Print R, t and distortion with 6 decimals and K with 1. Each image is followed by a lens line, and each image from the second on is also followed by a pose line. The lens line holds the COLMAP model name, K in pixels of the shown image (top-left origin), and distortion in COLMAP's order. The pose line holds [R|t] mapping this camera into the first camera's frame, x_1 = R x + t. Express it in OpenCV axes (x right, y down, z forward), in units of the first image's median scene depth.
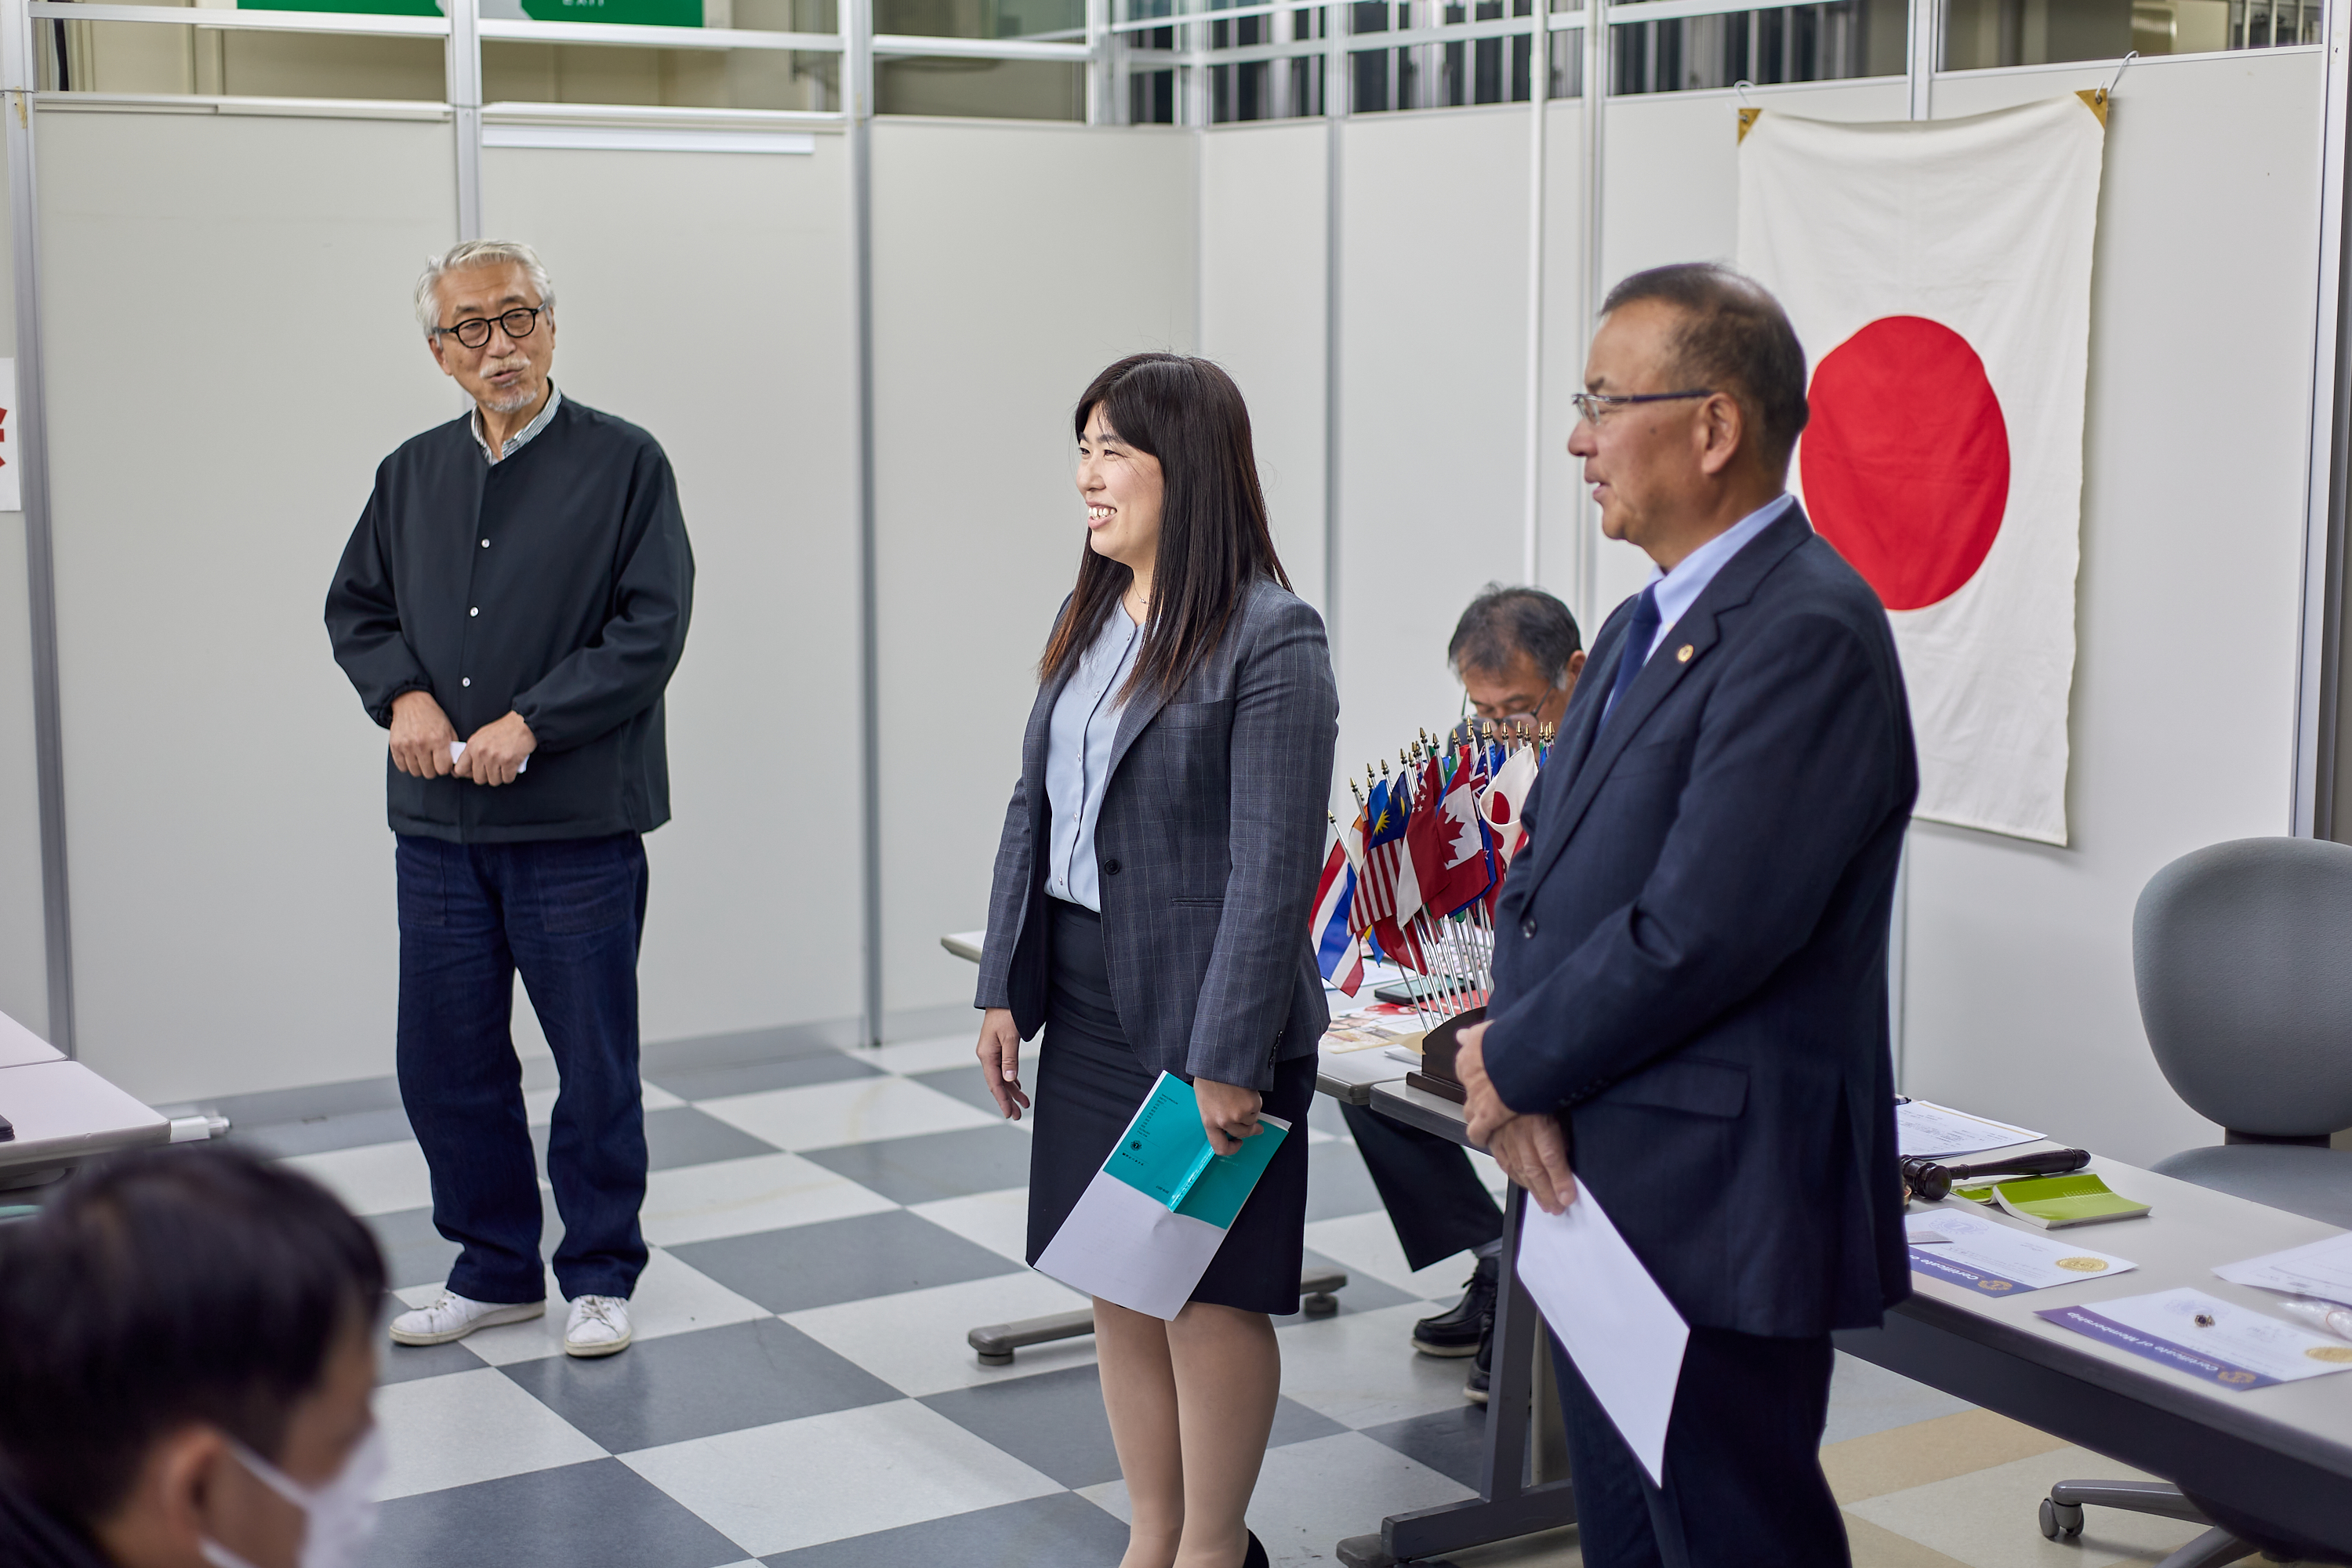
lens RADIAL K [[3397.0, 0, 1182.9], [0, 3397.0, 781.3], [0, 0, 1]] dist [0.054600, -0.218559]
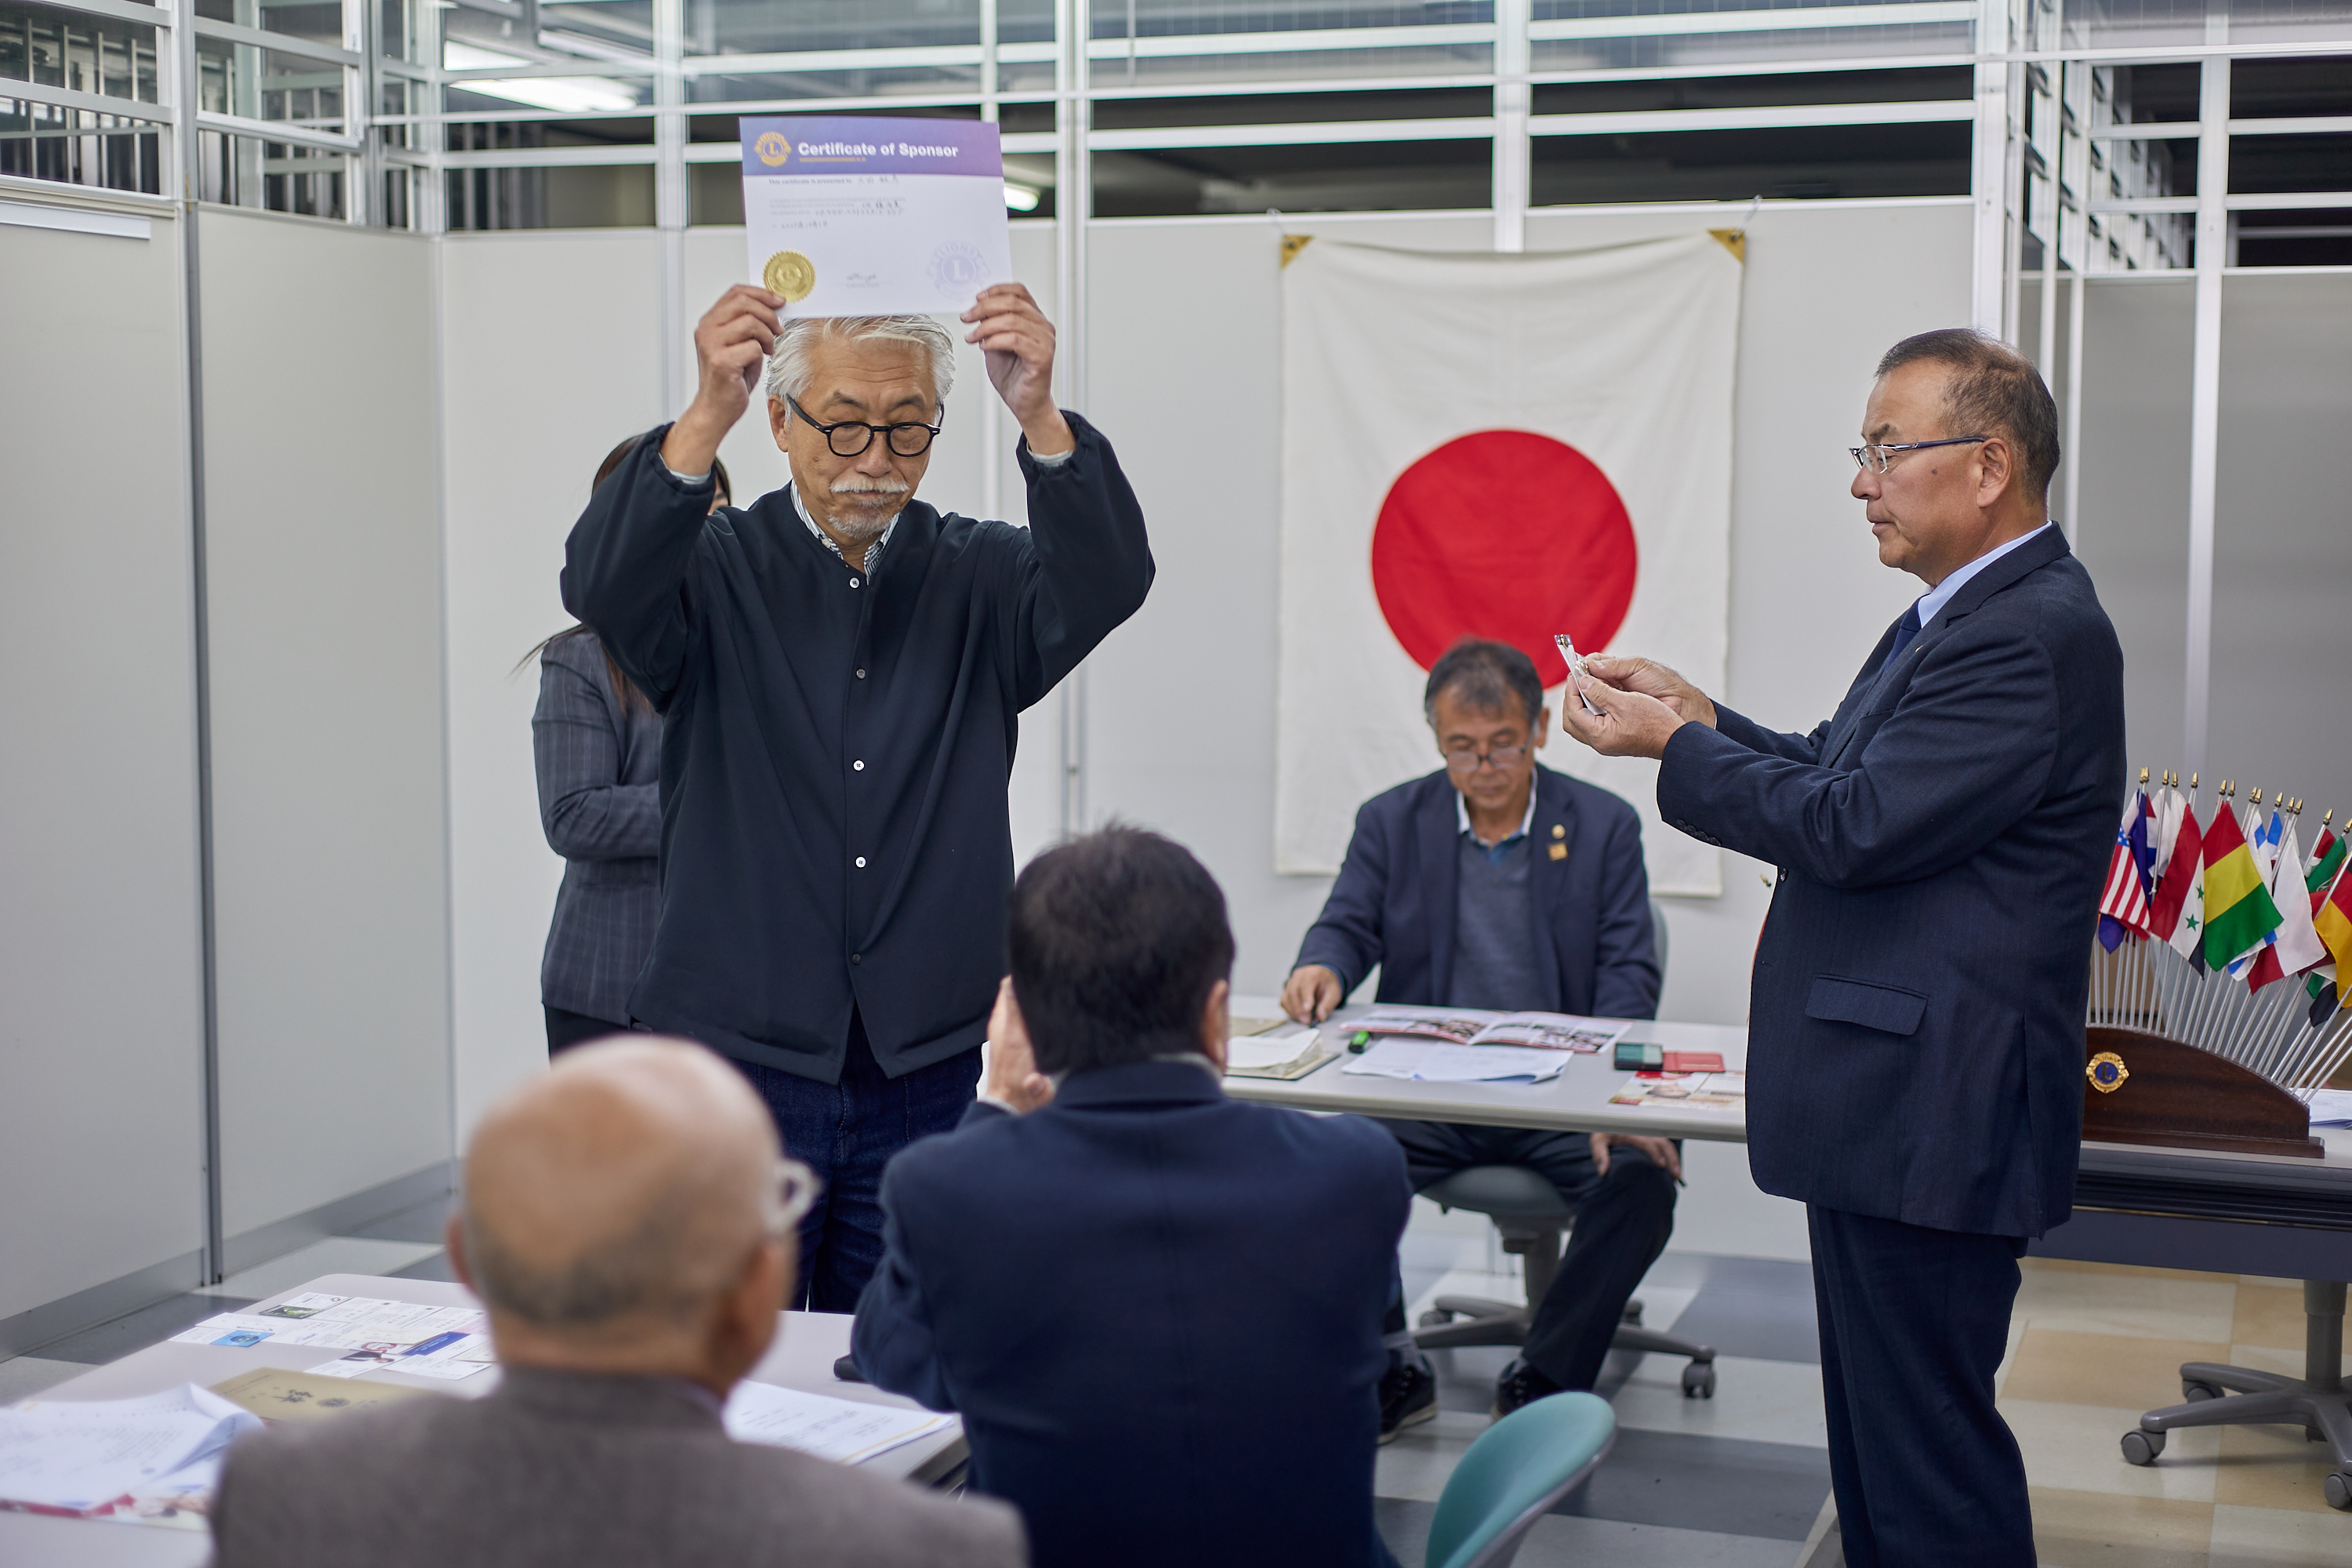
lens RADIAL K [[3330.6, 0, 1191.8], [0, 3330.6, 770.0], [0, 0, 1]] dist [0.069952, -0.295860]
pose [[0.777195, -0.052430, 0.627072, -0.526214], [0.088017, 0.995784, -0.025831, -0.008701], [-0.623074, 0.075269, 0.778533, 0.231392]]
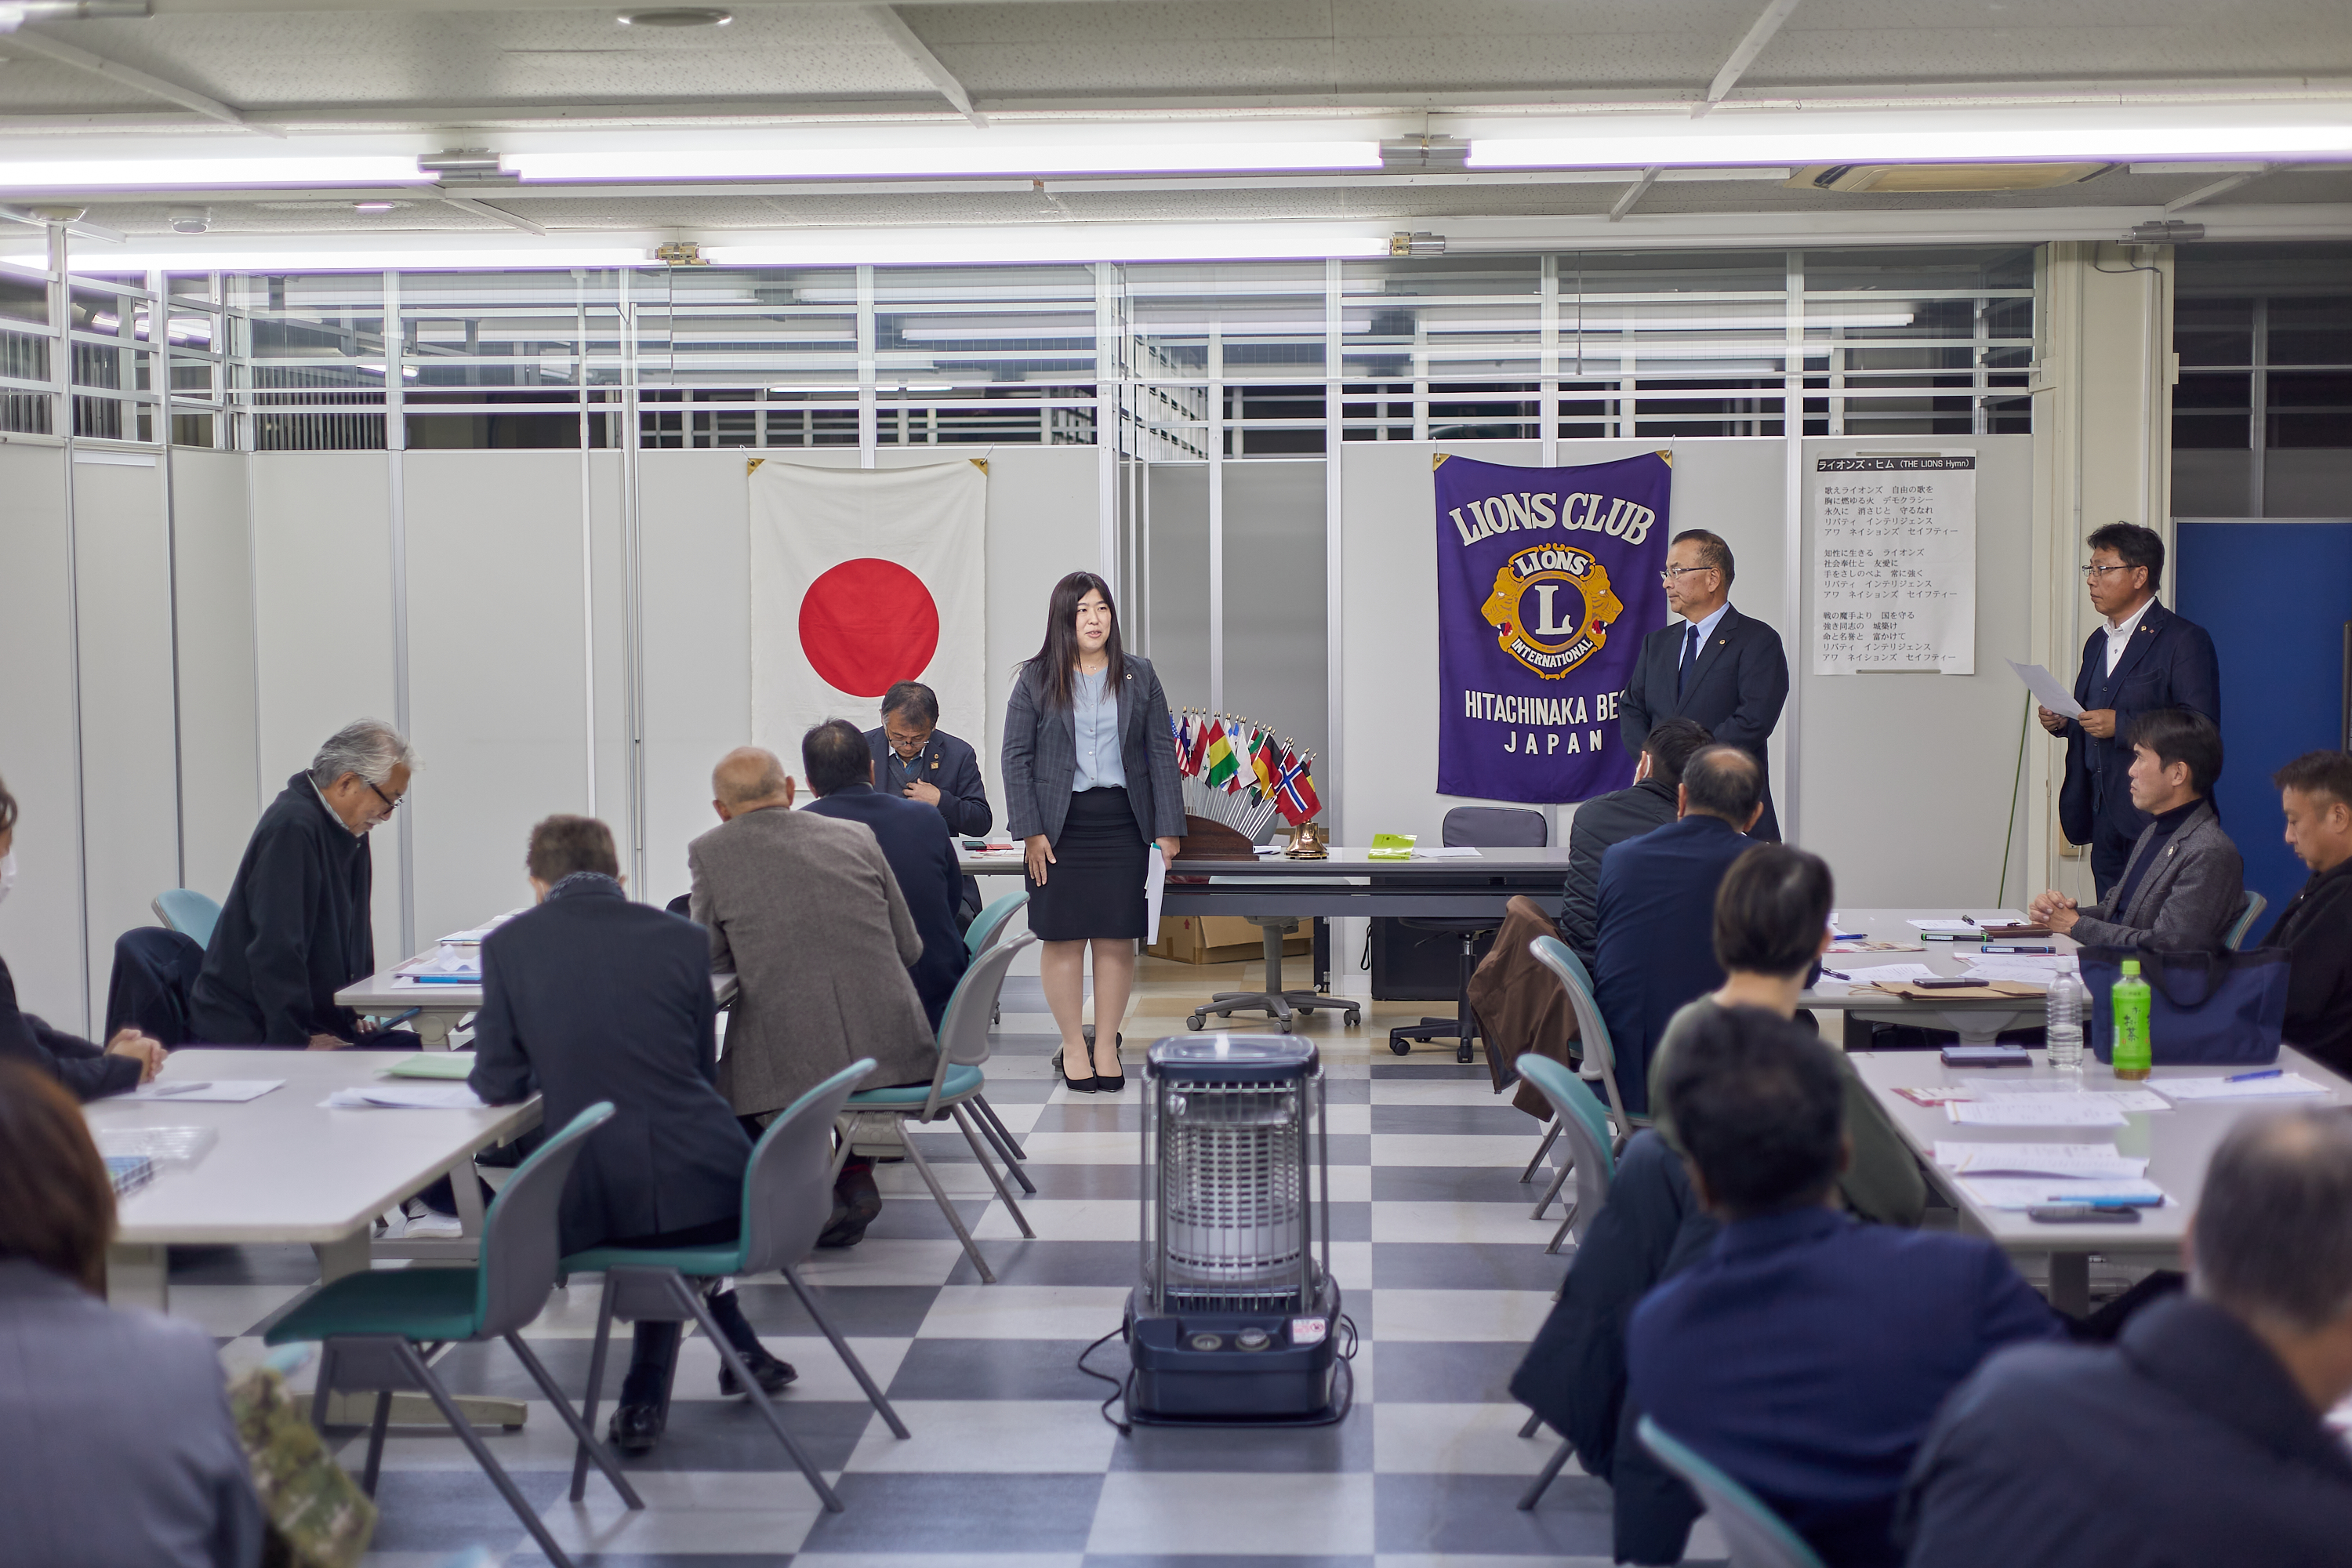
lens RADIAL K [[3273.1, 0, 1193.1], [0, 3273.1, 782.6], [0, 0, 1]] dist [0.072513, -0.349563]
pose [[0.576672, -0.063767, 0.814484, -1.313242], [0.124760, 0.992130, -0.010657, 0.048468], [-0.807394, 0.107761, 0.580089, -0.330792]]
